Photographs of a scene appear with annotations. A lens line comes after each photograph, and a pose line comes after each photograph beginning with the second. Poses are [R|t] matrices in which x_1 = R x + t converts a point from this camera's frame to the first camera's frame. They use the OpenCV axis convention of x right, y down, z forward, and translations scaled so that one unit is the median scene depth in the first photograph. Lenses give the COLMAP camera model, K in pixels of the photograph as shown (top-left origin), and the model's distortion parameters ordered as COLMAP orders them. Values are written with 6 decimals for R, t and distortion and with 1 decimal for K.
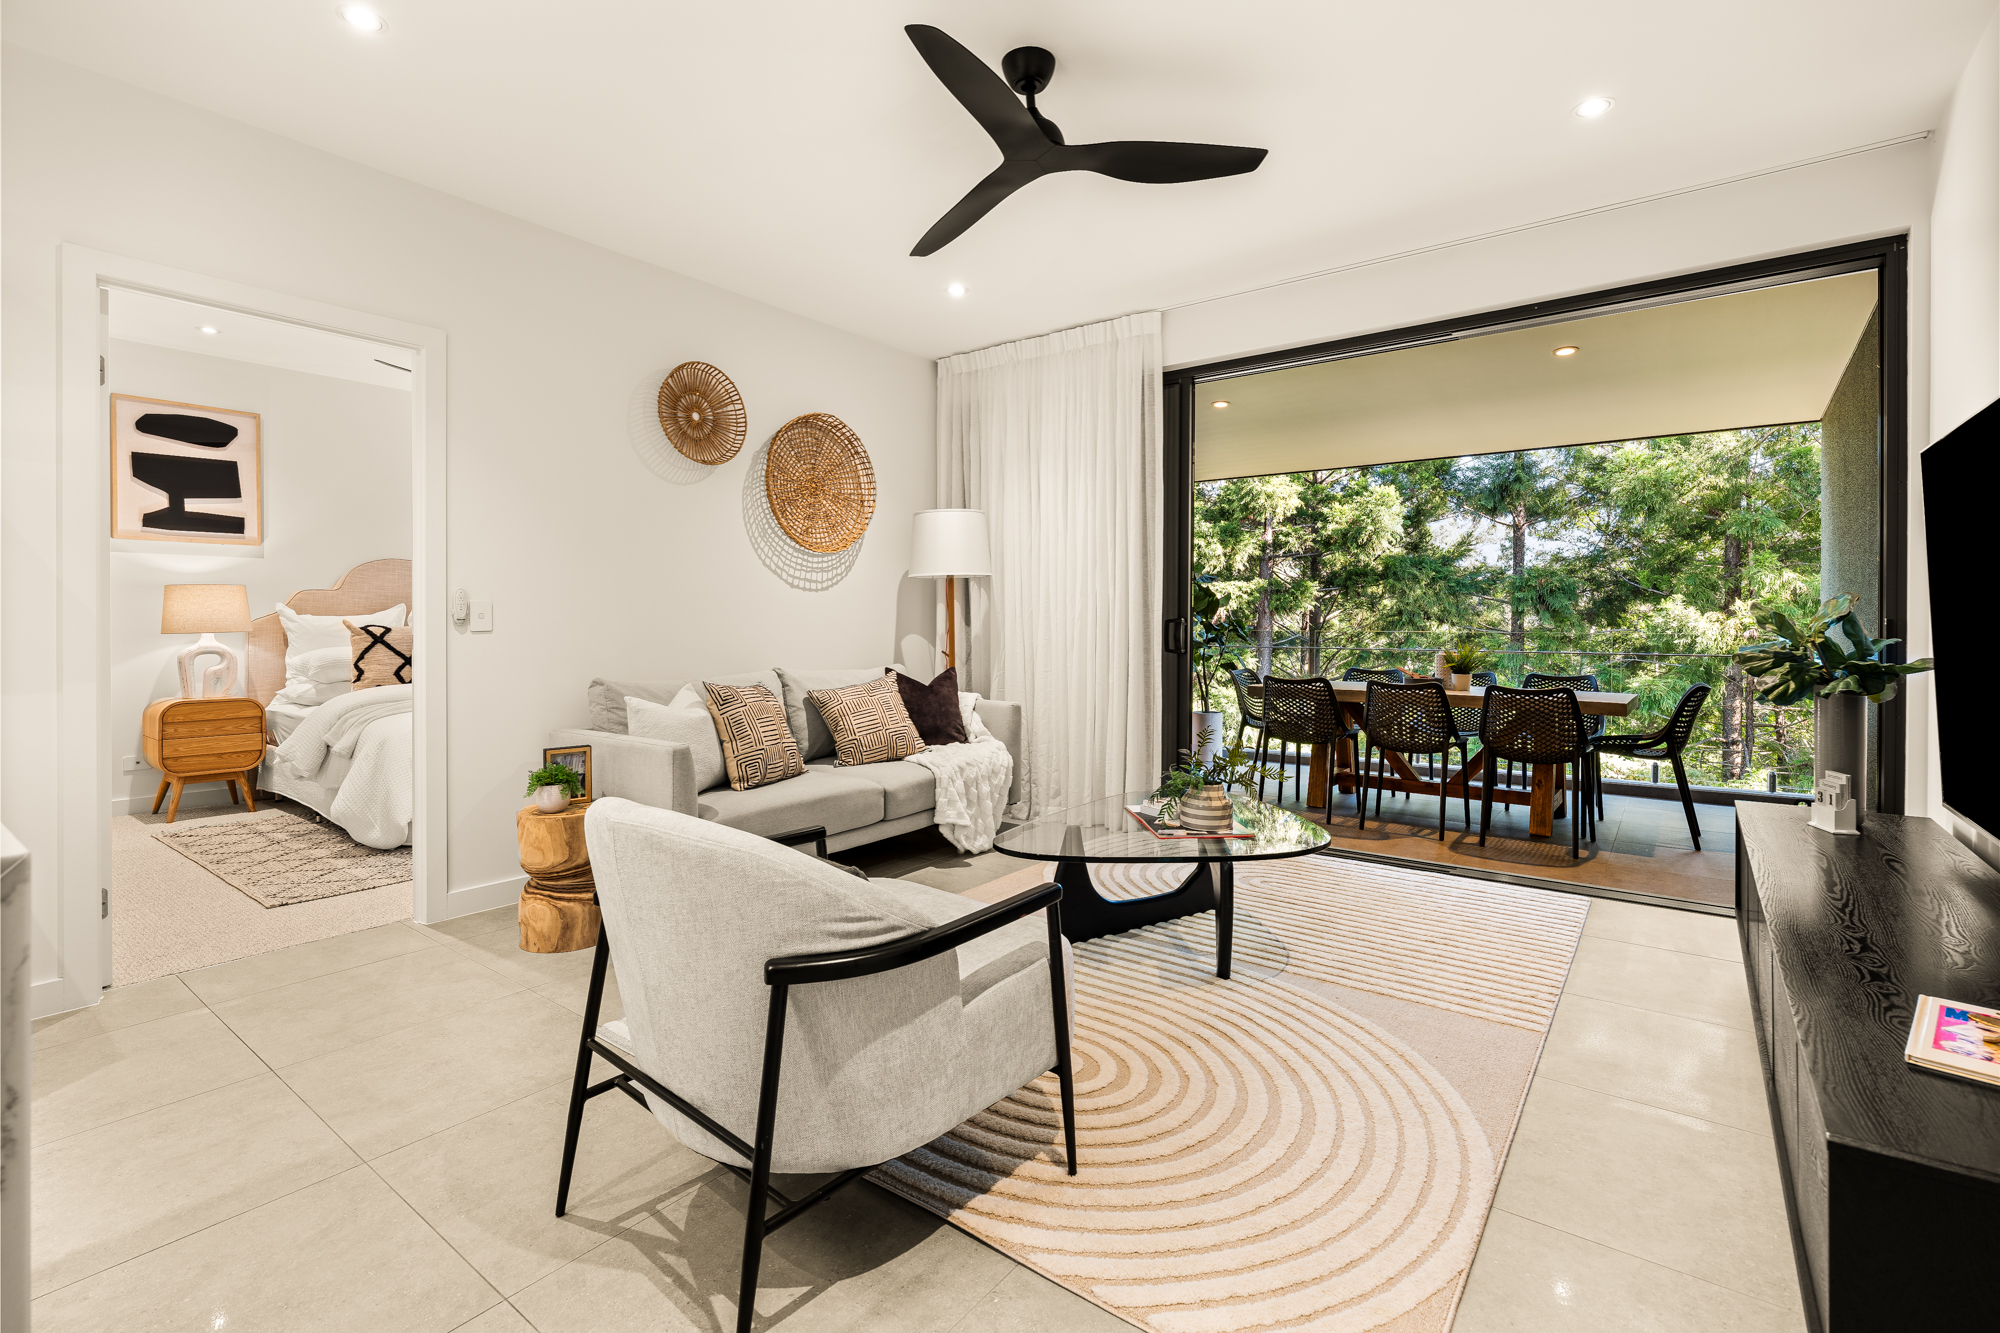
lens RADIAL K [[900.8, 0, 999.7], [0, 900.8, 628.0], [0, 0, 1]] dist [-0.000660, 0.000233]
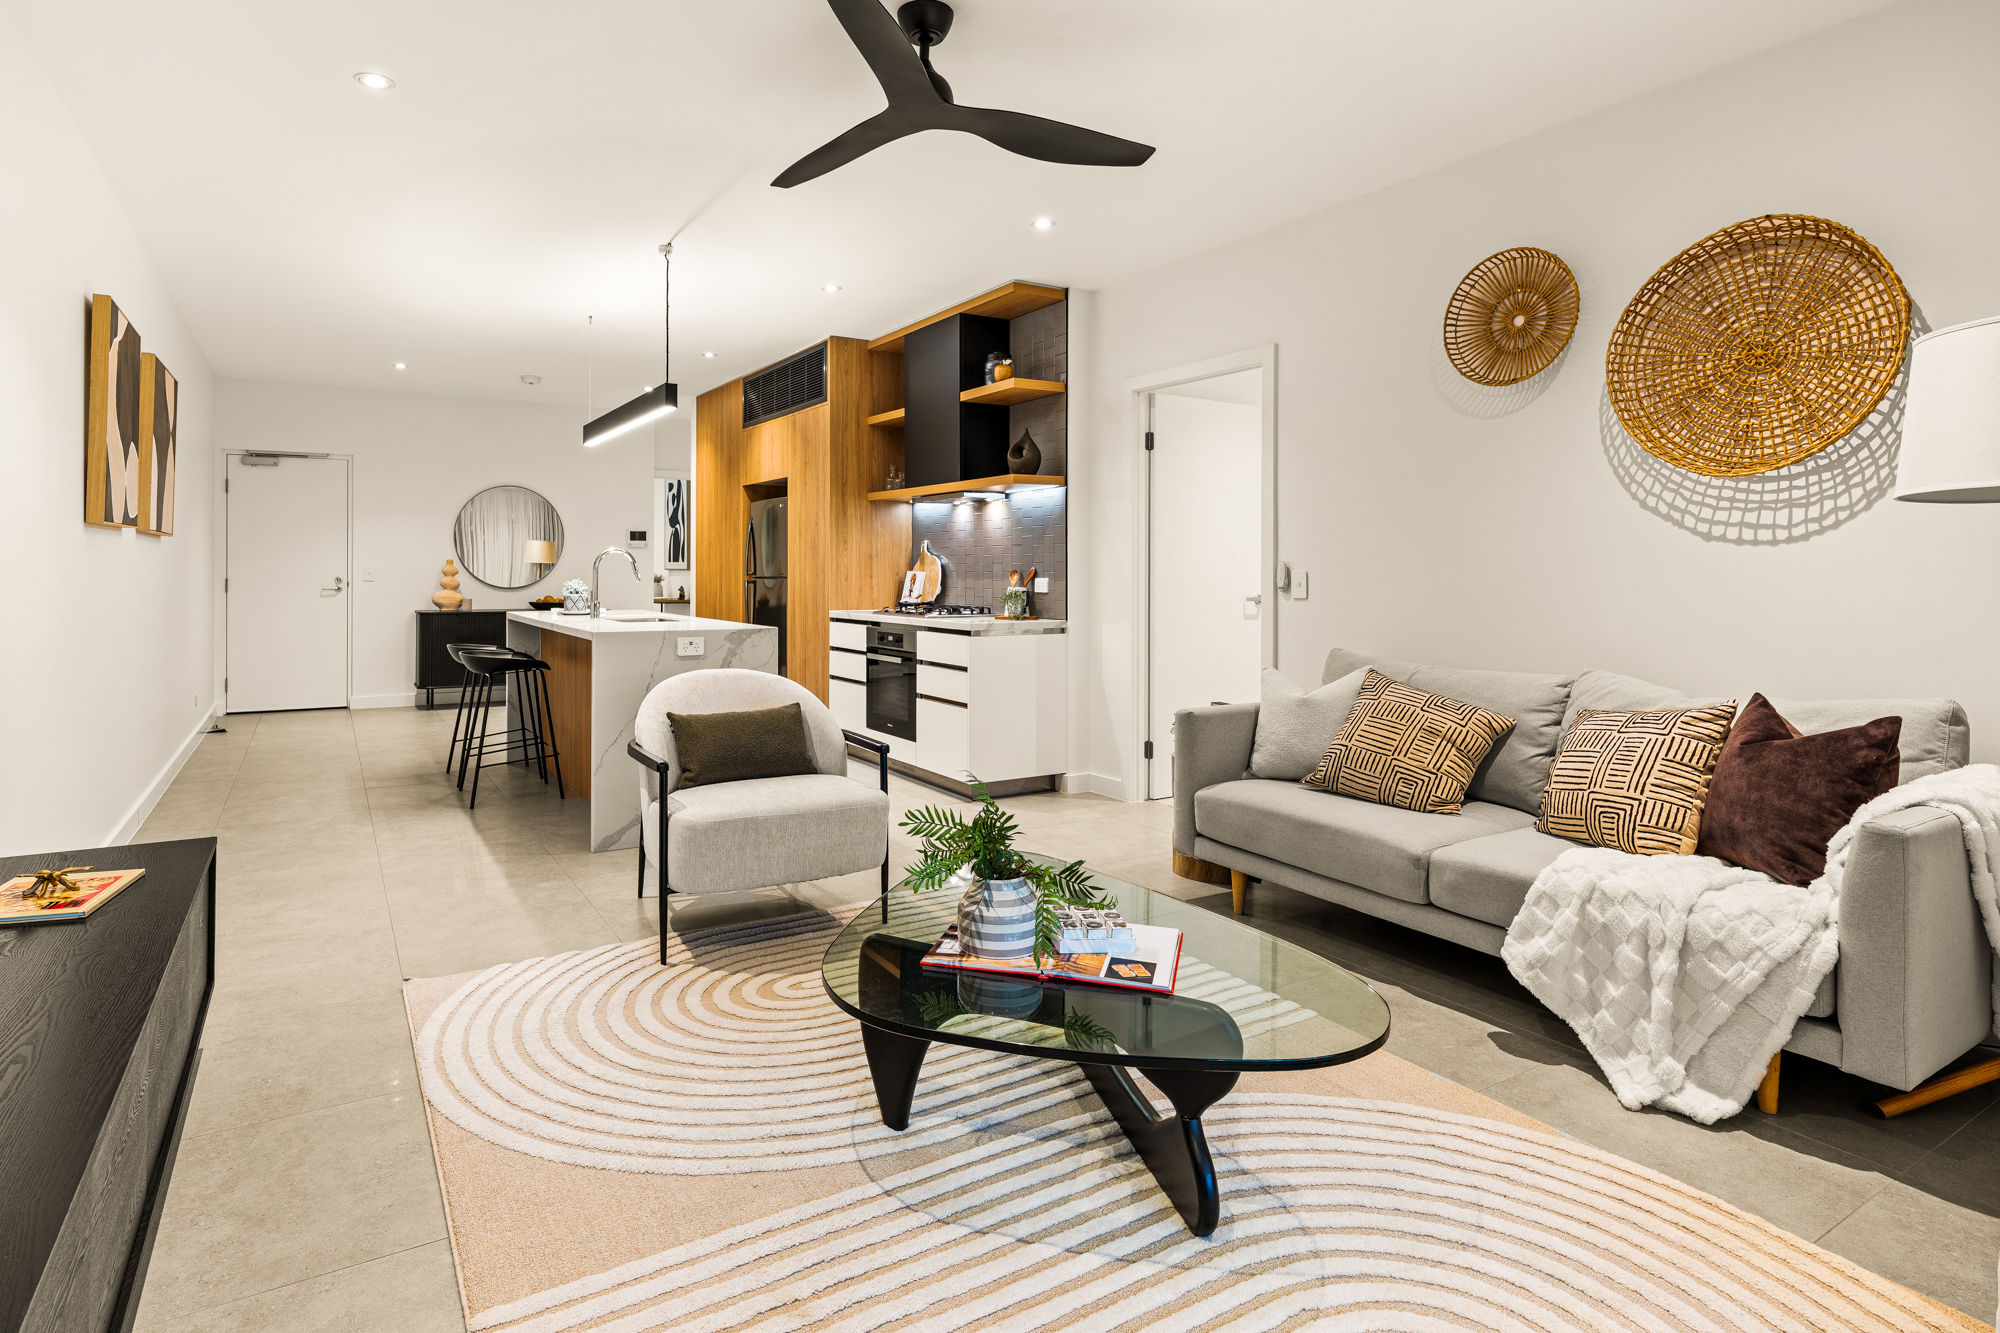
lens RADIAL K [[1049.3, 0, 950.3], [0, 1049.3, 573.7], [0, 0, 1]] dist [0.000299, 0.000024]
pose [[-0.373615, 0.002384, -0.927581, 0.336520], [-0.009149, 0.999939, 0.006255, -0.013409], [0.927539, 0.010823, -0.373571, 0.461054]]
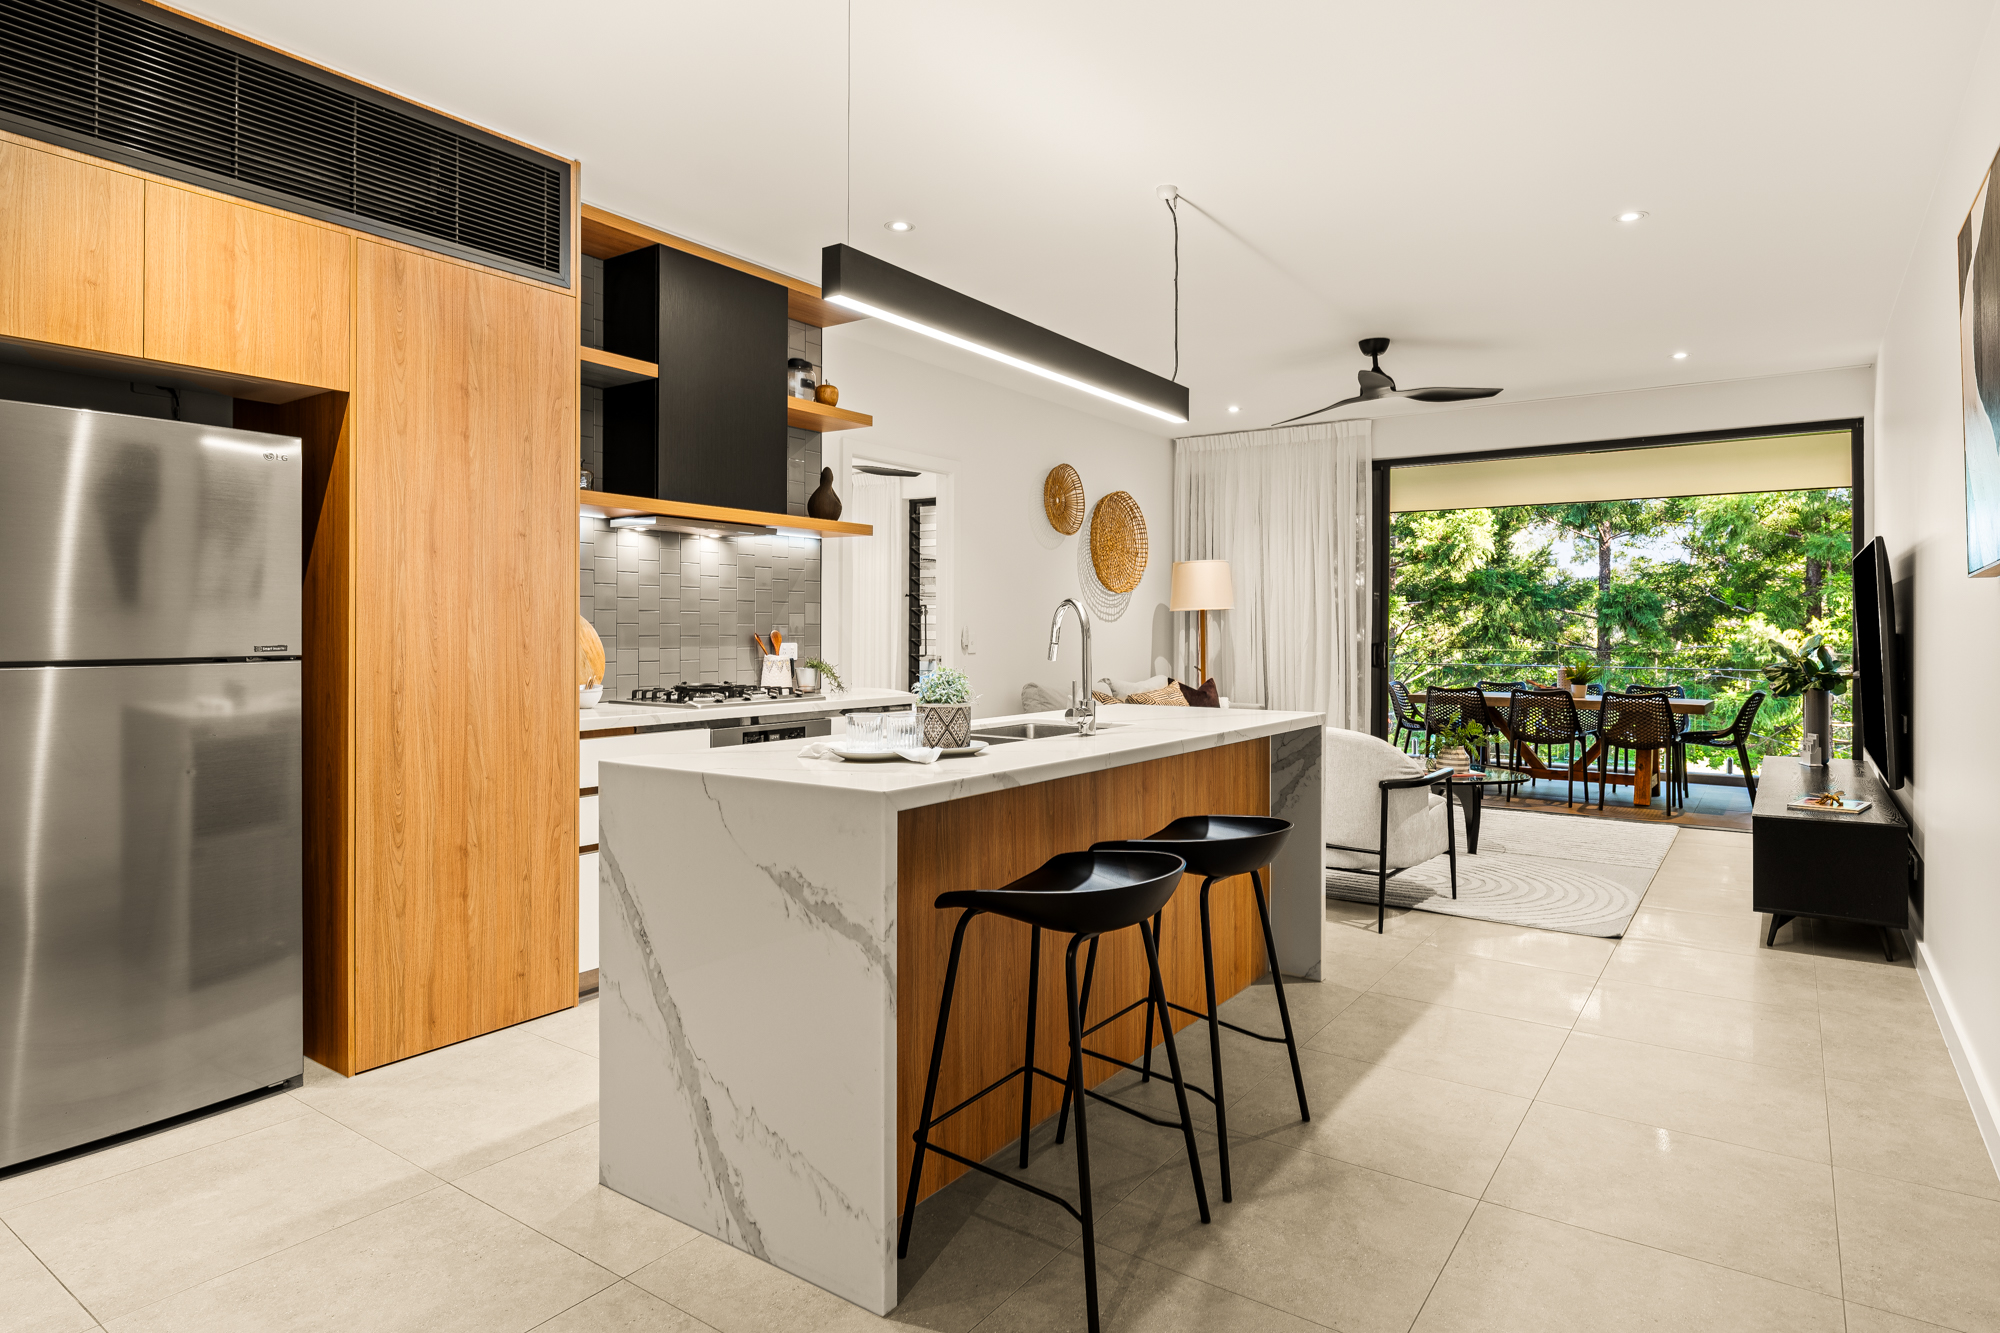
lens RADIAL K [[1102.4, 0, 995.7], [0, 1102.4, 628.6], [0, 0, 1]] dist [-0.000477, -0.001605]
pose [[0.999614, 0.001550, 0.027743, -0.250046], [-0.001292, 0.999956, -0.009339, -0.009059], [-0.027757, 0.009300, 0.999571, -0.377110]]
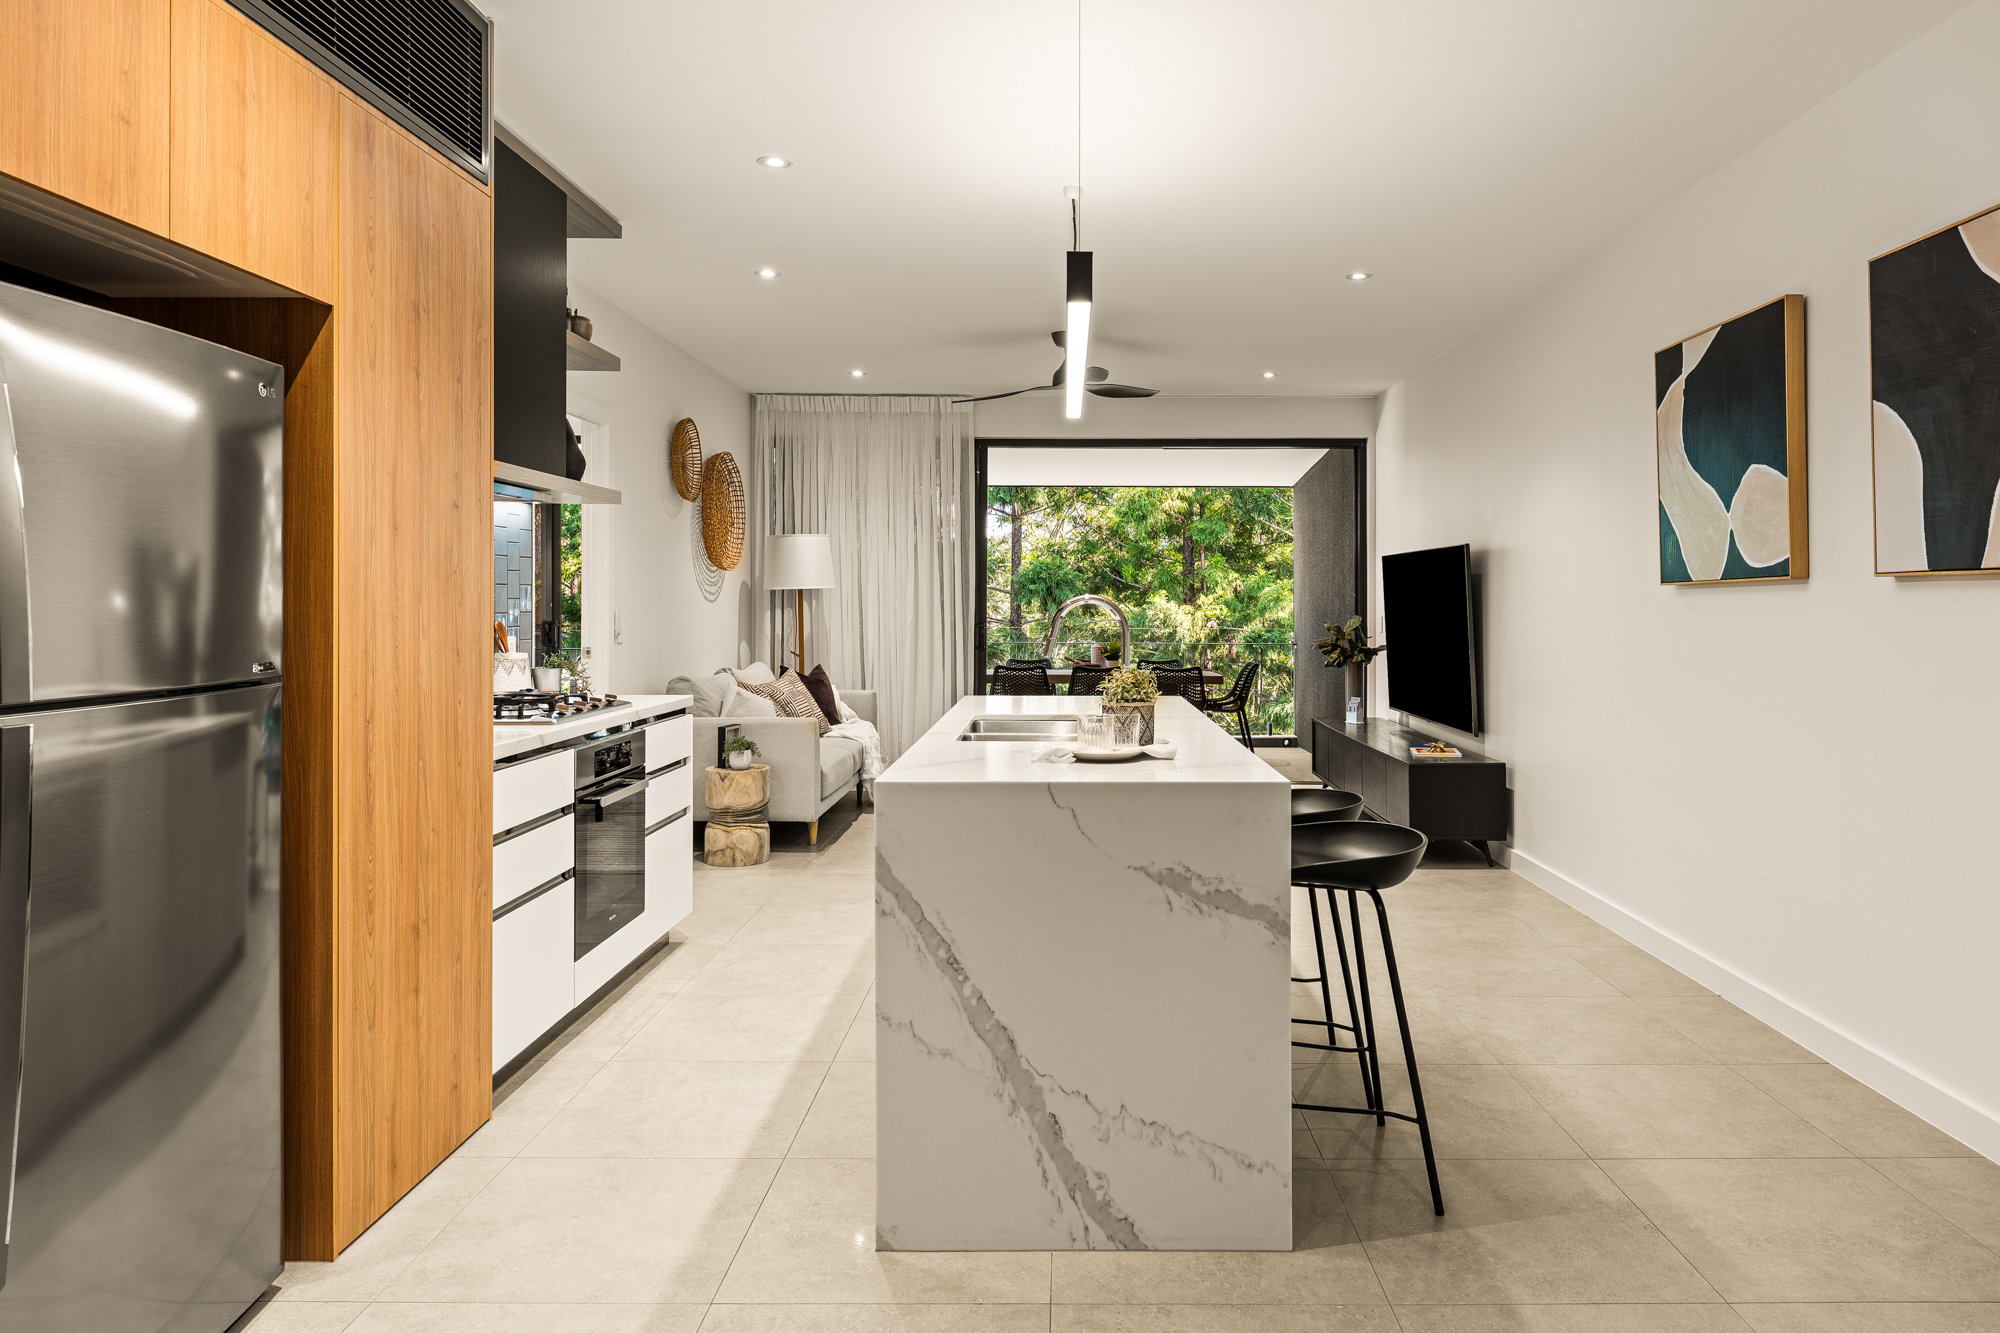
lens RADIAL K [[1288.3, 0, 1055.7], [0, 1288.3, 603.2], [0, 0, 1]] dist [0.015382, -0.020468]
pose [[0.803010, 0.000517, 0.595965, -0.497934], [0.003473, 0.999979, -0.005547, -0.017598], [-0.595955, 0.006524, 0.802991, -0.355133]]
